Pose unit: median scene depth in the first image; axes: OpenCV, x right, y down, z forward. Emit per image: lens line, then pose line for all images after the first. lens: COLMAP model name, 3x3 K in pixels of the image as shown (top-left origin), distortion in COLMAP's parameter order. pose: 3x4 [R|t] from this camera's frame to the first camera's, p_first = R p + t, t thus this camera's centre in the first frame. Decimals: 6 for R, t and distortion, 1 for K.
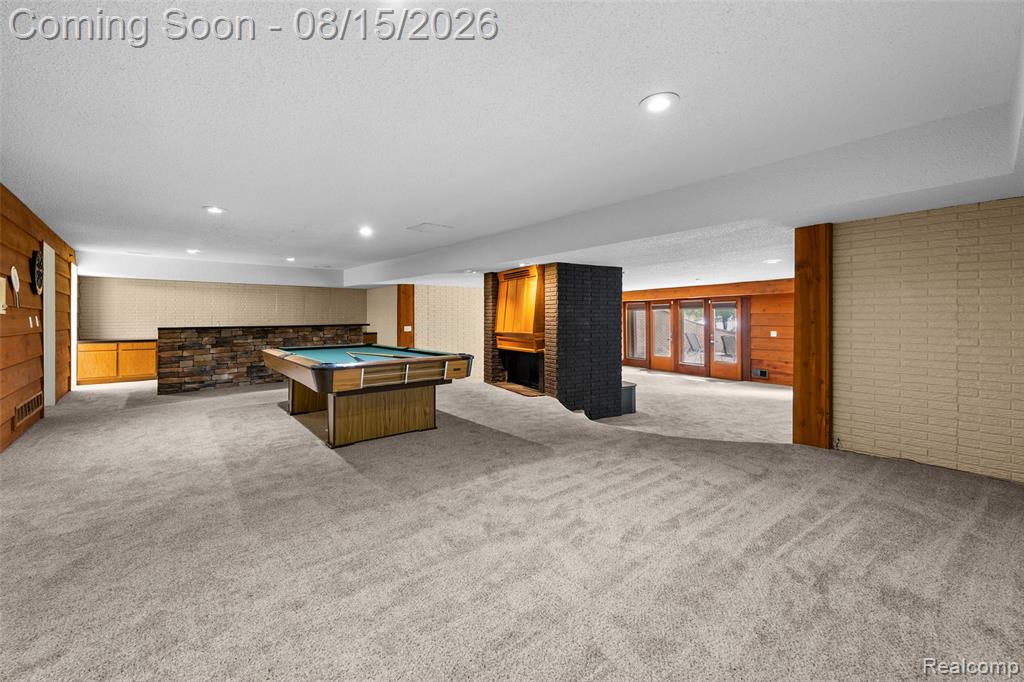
lens RADIAL K [[413.0, 0, 497.5], [0, 413.0, 314.0], [0, 0, 1]] dist [-0.000339, 0.000531]
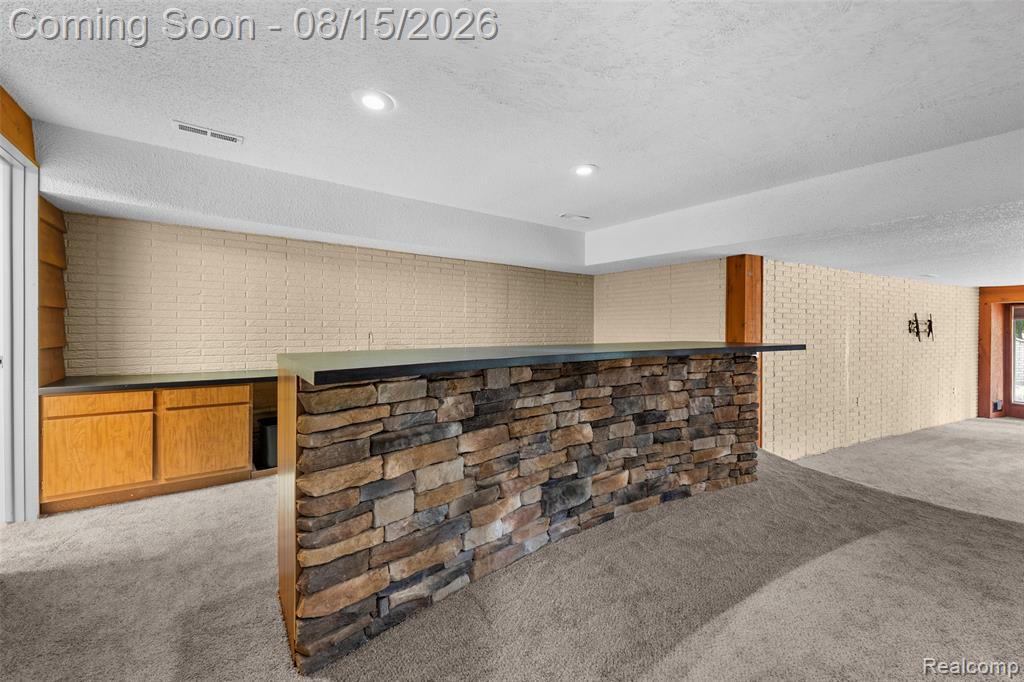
lens RADIAL K [[413.0, 0, 507.3], [0, 413.0, 330.0], [0, 0, 1]] dist [-0.000339, 0.000531]
pose [[0.996675, 0.010286, -0.080829, -0.663779], [-0.009238, 0.999868, 0.013330, 0.010294], [0.080955, -0.012539, 0.996639, 0.756598]]
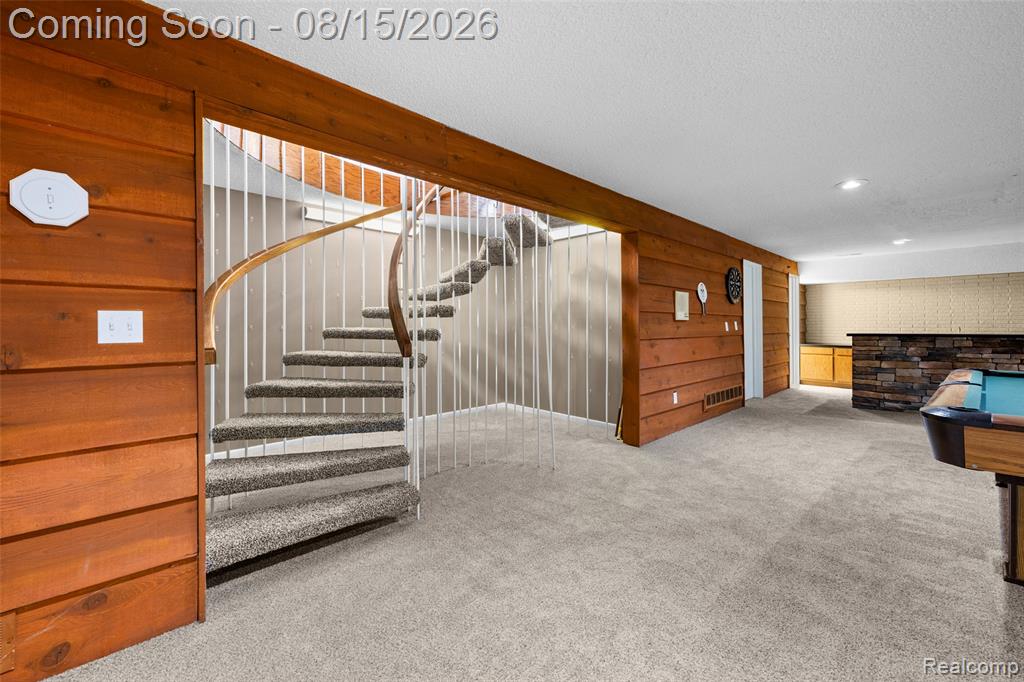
lens RADIAL K [[413.0, 0, 523.3], [0, 413.0, 324.5], [0, 0, 1]] dist [-0.000339, 0.000531]
pose [[0.067244, 0.002226, -0.997734, 0.035206], [0.011439, 0.999930, 0.003002, 0.002407], [0.997671, -0.011615, 0.067214, 0.207330]]
